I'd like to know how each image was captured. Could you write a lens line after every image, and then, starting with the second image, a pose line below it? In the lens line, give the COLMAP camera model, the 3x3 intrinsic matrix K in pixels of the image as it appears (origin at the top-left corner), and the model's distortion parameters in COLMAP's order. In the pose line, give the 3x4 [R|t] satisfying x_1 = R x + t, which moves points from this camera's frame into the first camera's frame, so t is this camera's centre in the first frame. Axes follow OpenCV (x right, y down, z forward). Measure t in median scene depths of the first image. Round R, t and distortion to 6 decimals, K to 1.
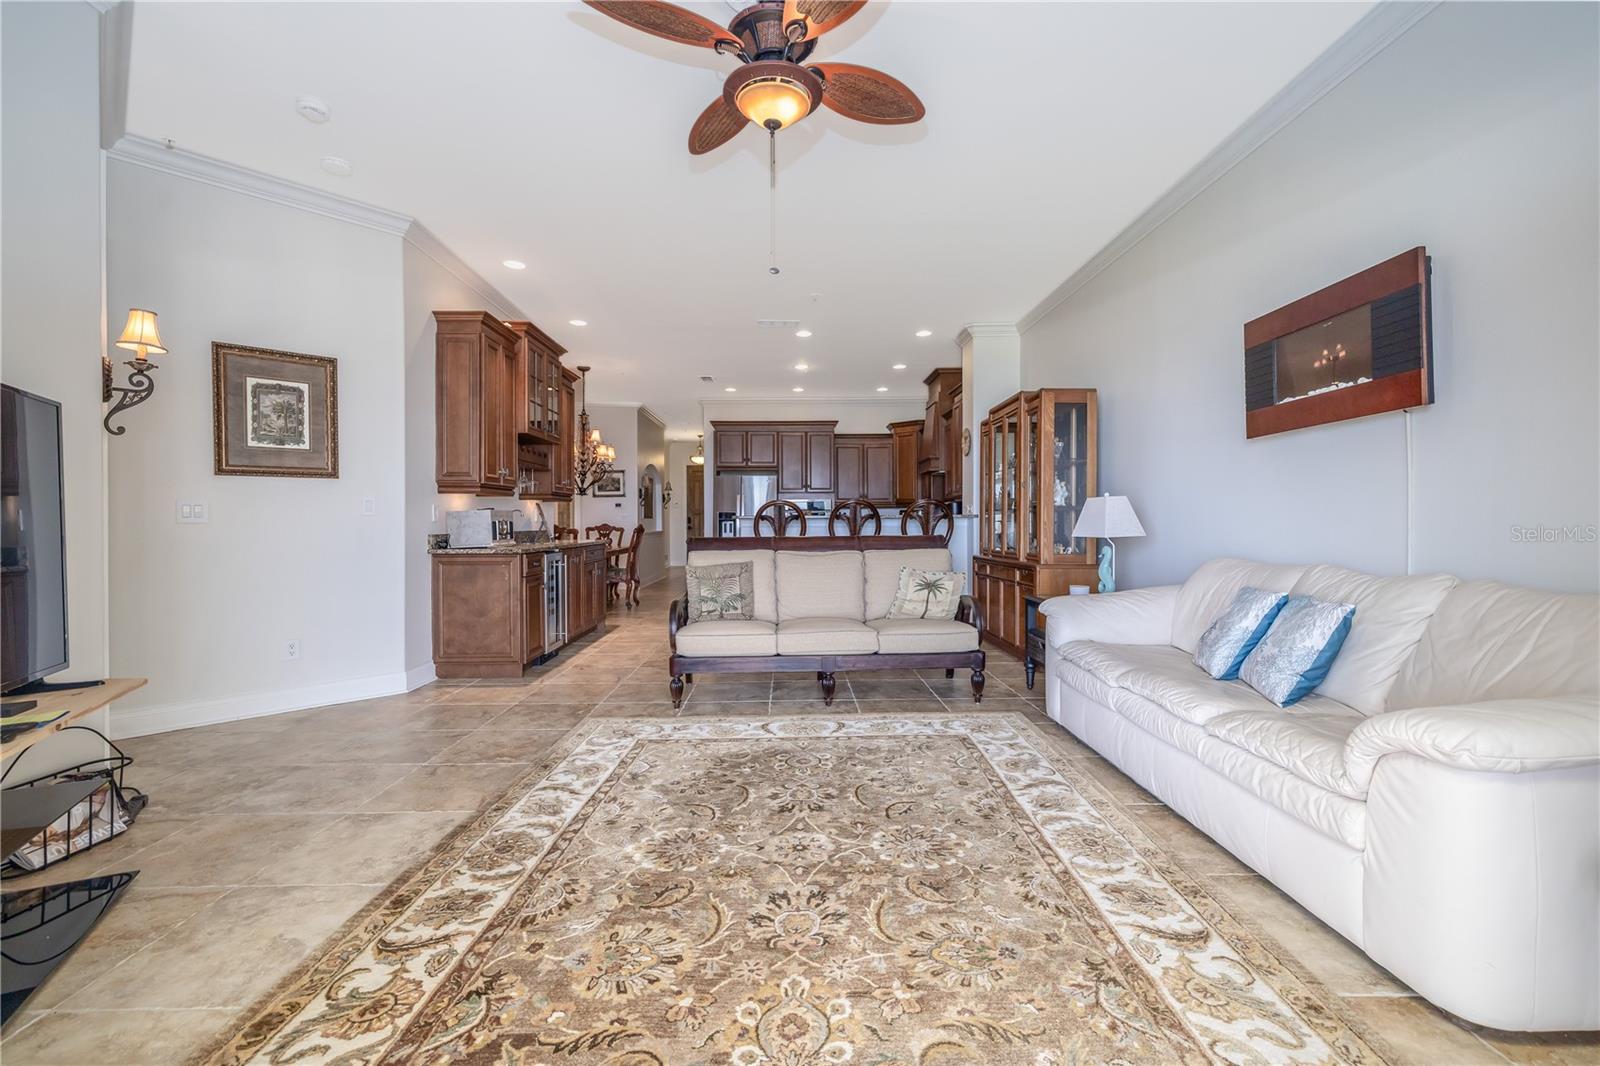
lens RADIAL K [[674.7, 0, 781.4], [0, 674.7, 526.4], [0, 0, 1]] dist [0.005673, 0.000331]
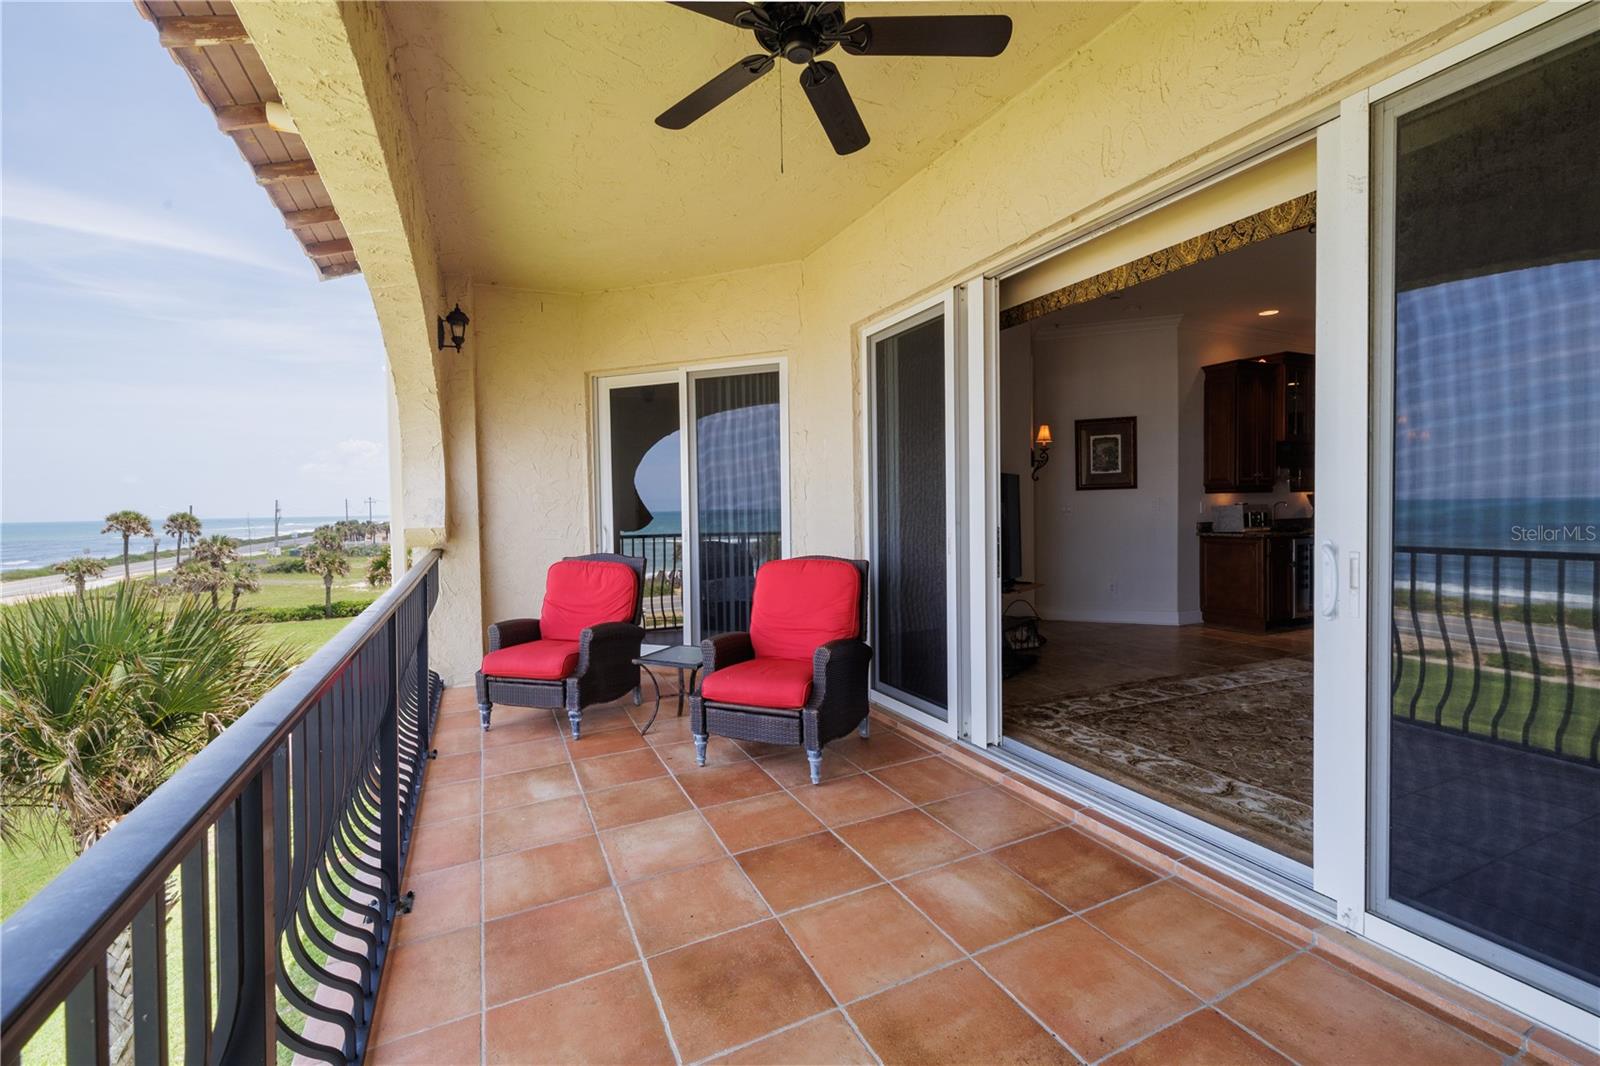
lens RADIAL K [[666.2, 0, 809.7], [0, 666.2, 523.3], [0, 0, 1]] dist [0.001337, 0.000165]
pose [[0.440175, 0.019914, -0.897691, 0.778941], [0.010347, 0.999575, 0.027248, -0.064704], [0.897852, -0.021282, 0.439782, -0.748036]]
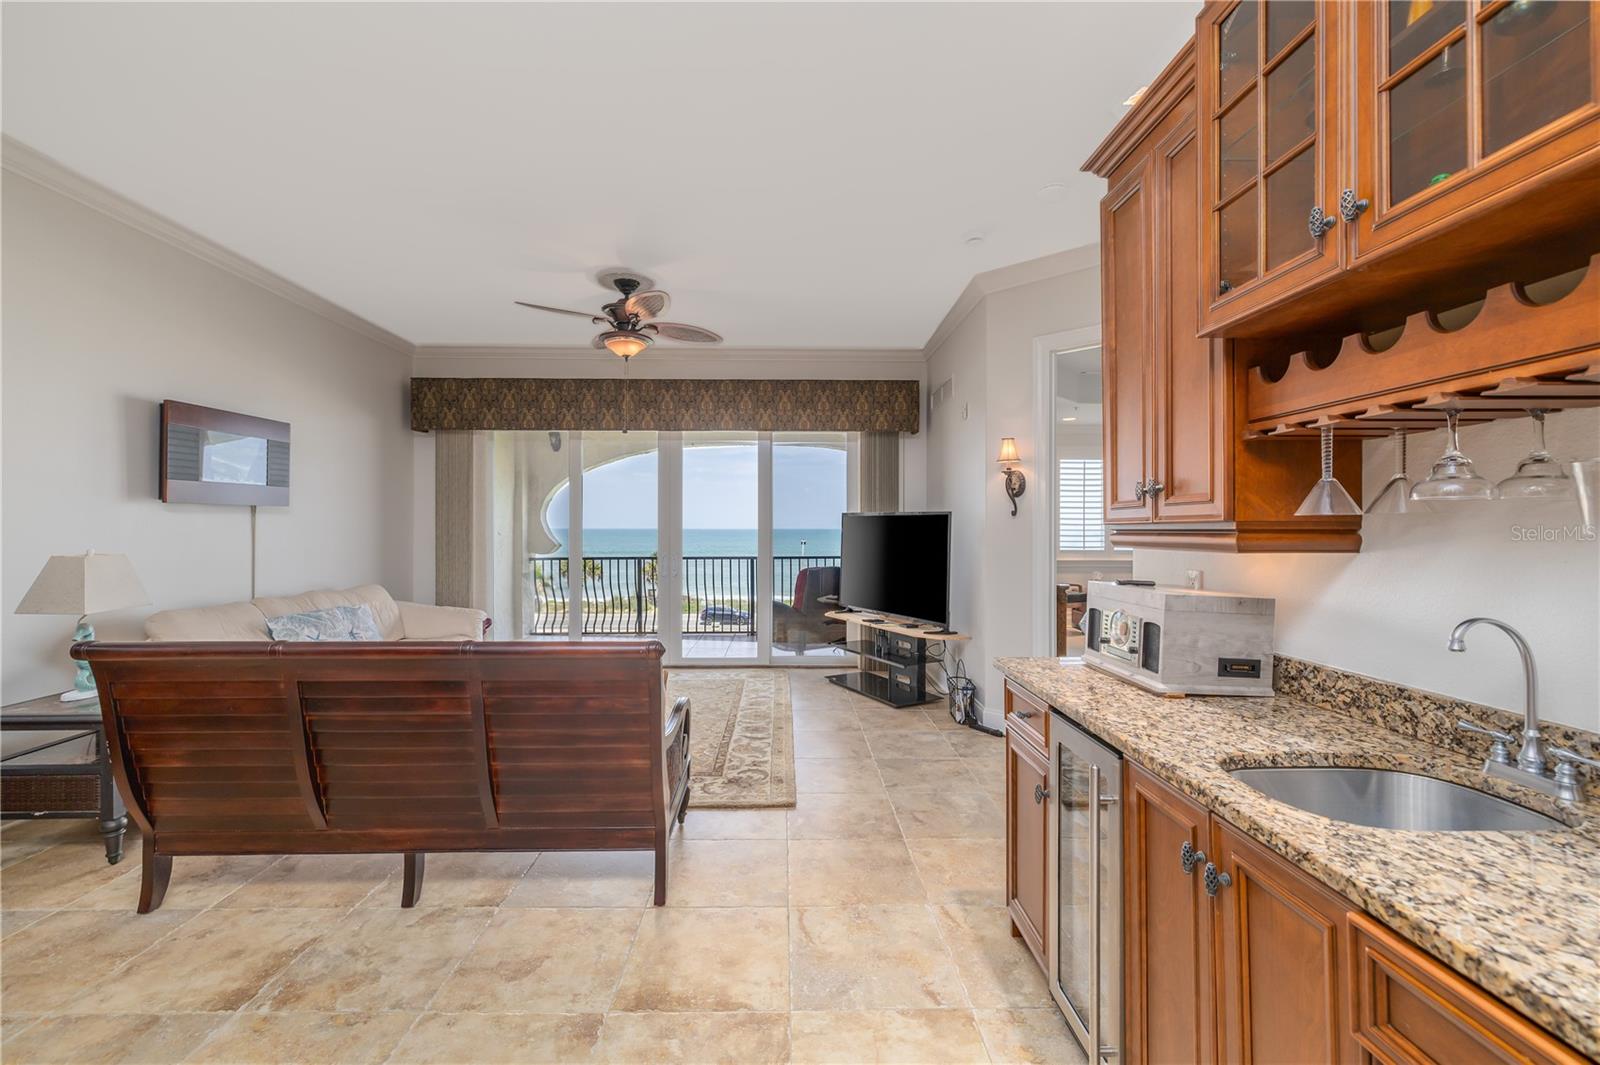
lens RADIAL K [[687.9, 0, 773.2], [0, 687.9, 536.8], [0, 0, 1]] dist [0.000858, 0.000168]
pose [[-0.999743, 0.001411, -0.022620, -0.371798], [0.000889, 0.999733, 0.023086, -0.136758], [0.022646, 0.023060, -0.999478, 2.898060]]
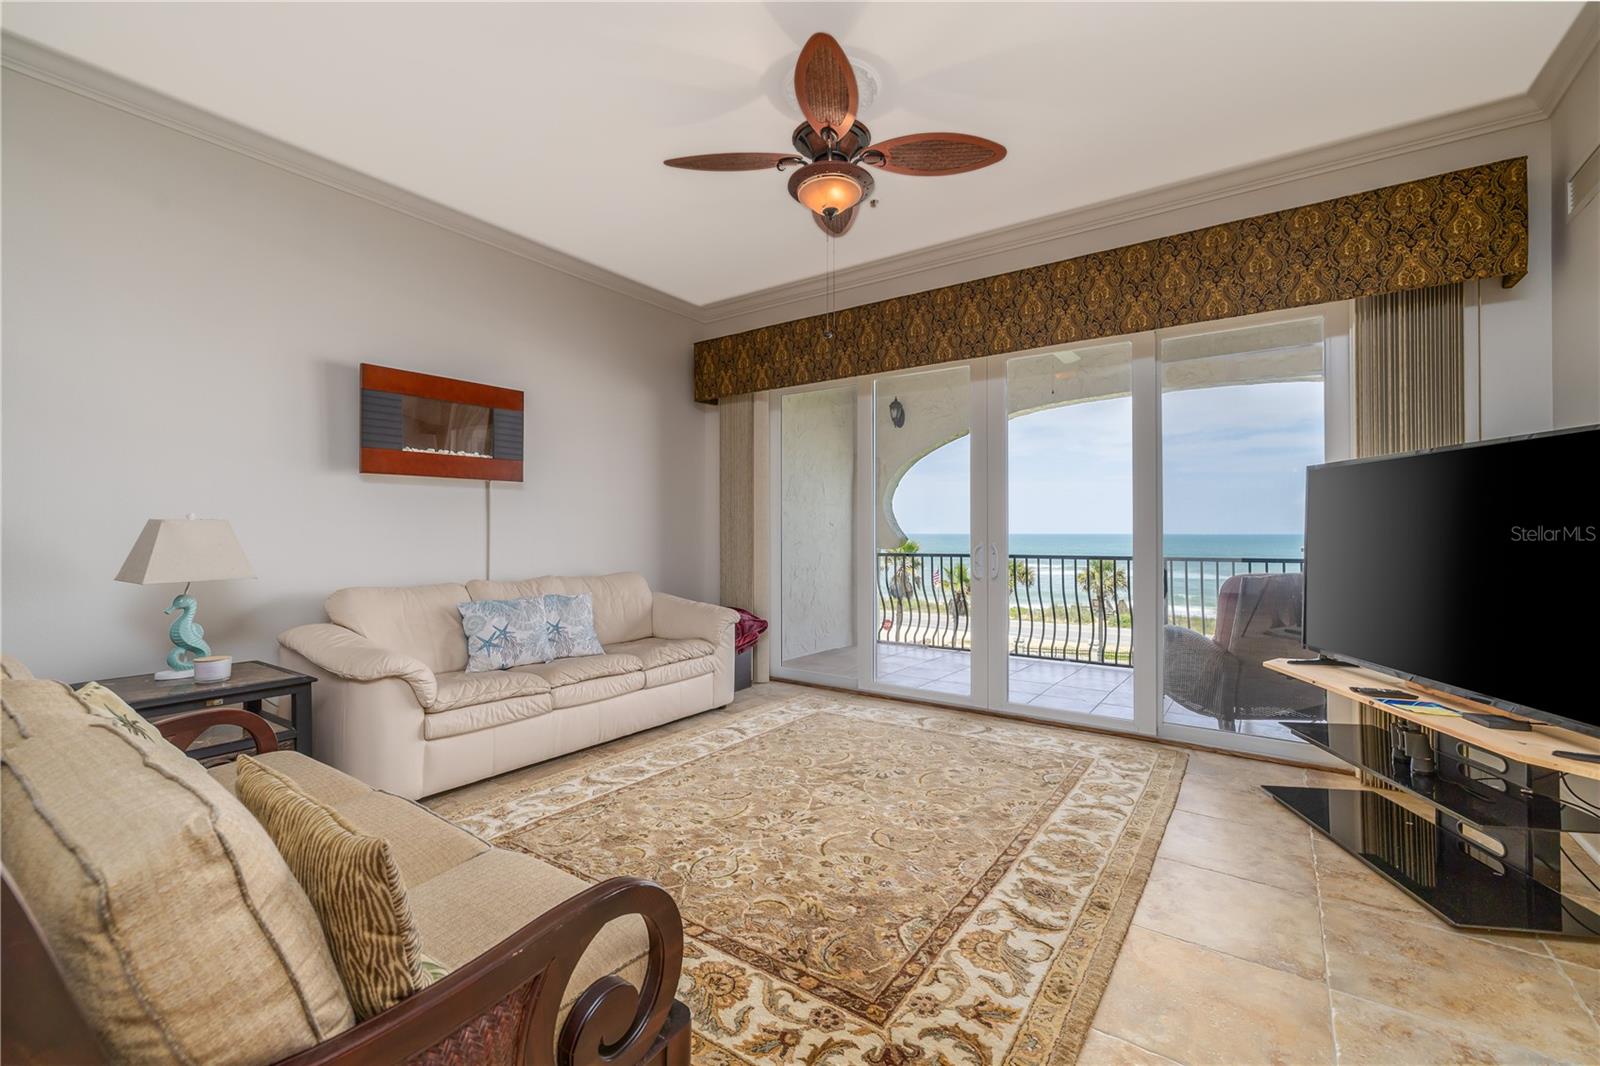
lens RADIAL K [[674.7, 0, 781.4], [0, 674.7, 526.4], [0, 0, 1]] dist [0.005673, 0.000331]
pose [[-0.825036, 0.004884, 0.565058, -0.586953], [0.004852, 0.999987, -0.001558, -0.057157], [-0.565059, 0.001456, -0.825049, 1.973979]]
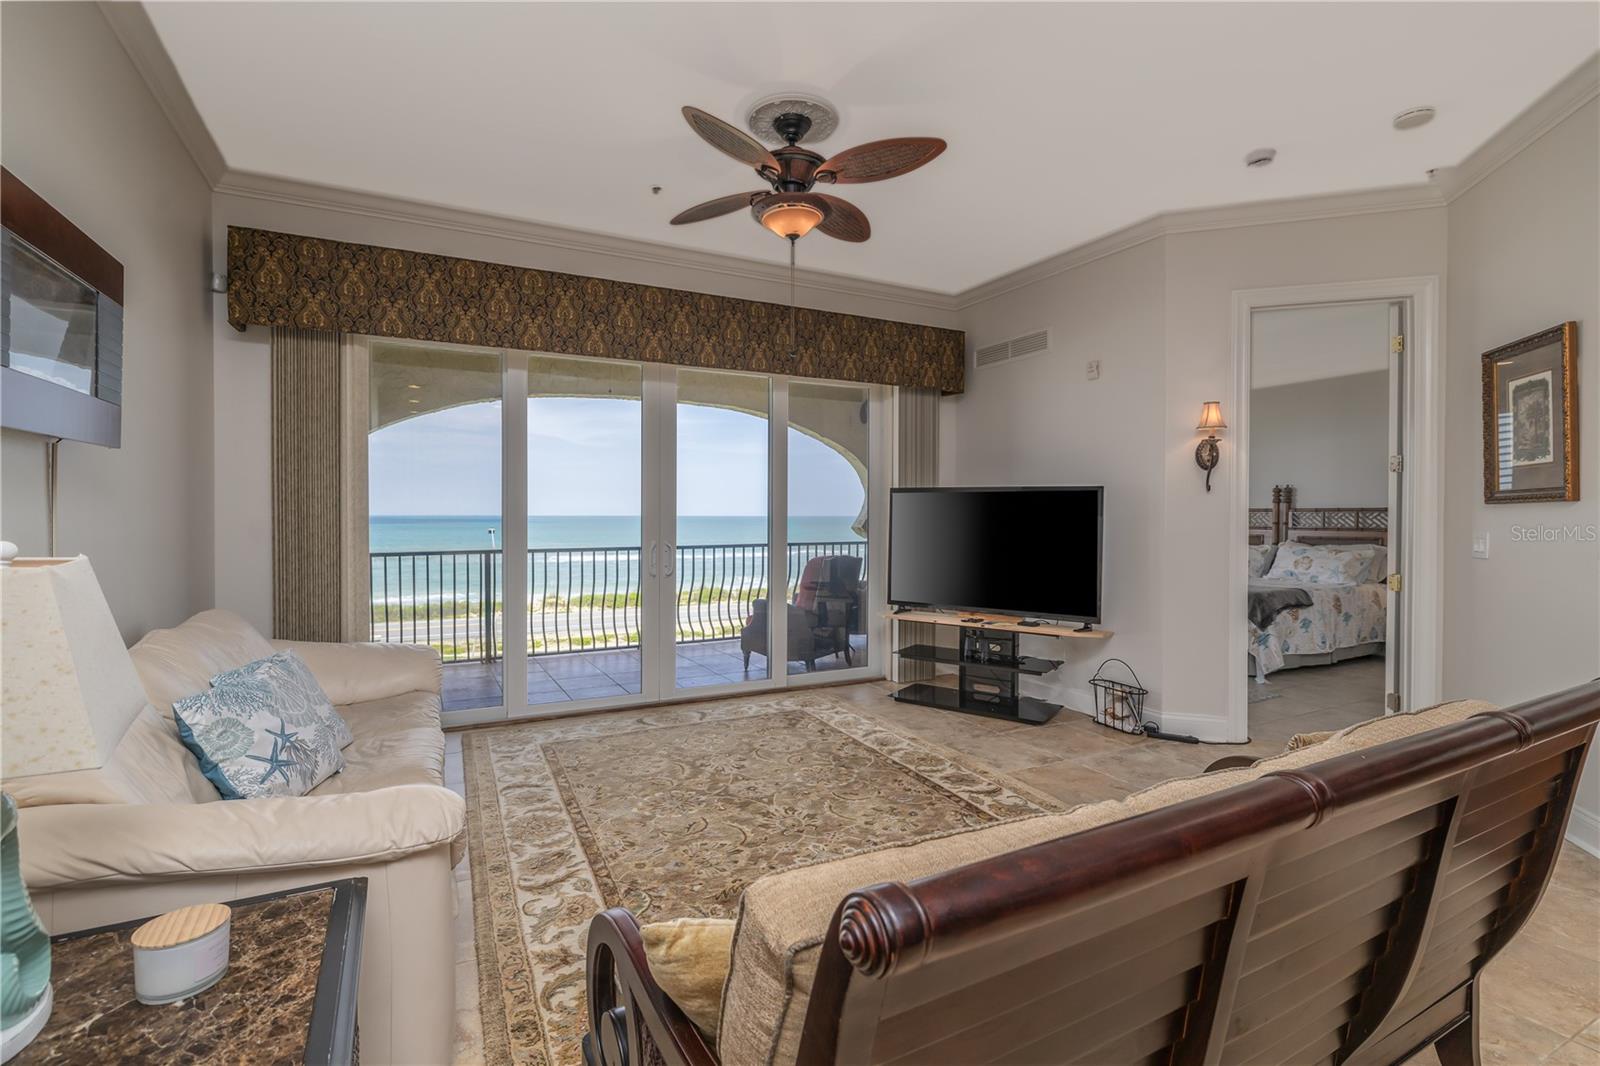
lens RADIAL K [[754.5, 0, 792.4], [0, 754.5, 520.3], [0, 0, 1]] dist [-0.002280, -0.000023]
pose [[-0.888727, 0.002084, -0.458432, 0.608187], [-0.004539, 0.999901, 0.013345, -0.096121], [0.458414, 0.013941, -0.888629, 2.193031]]
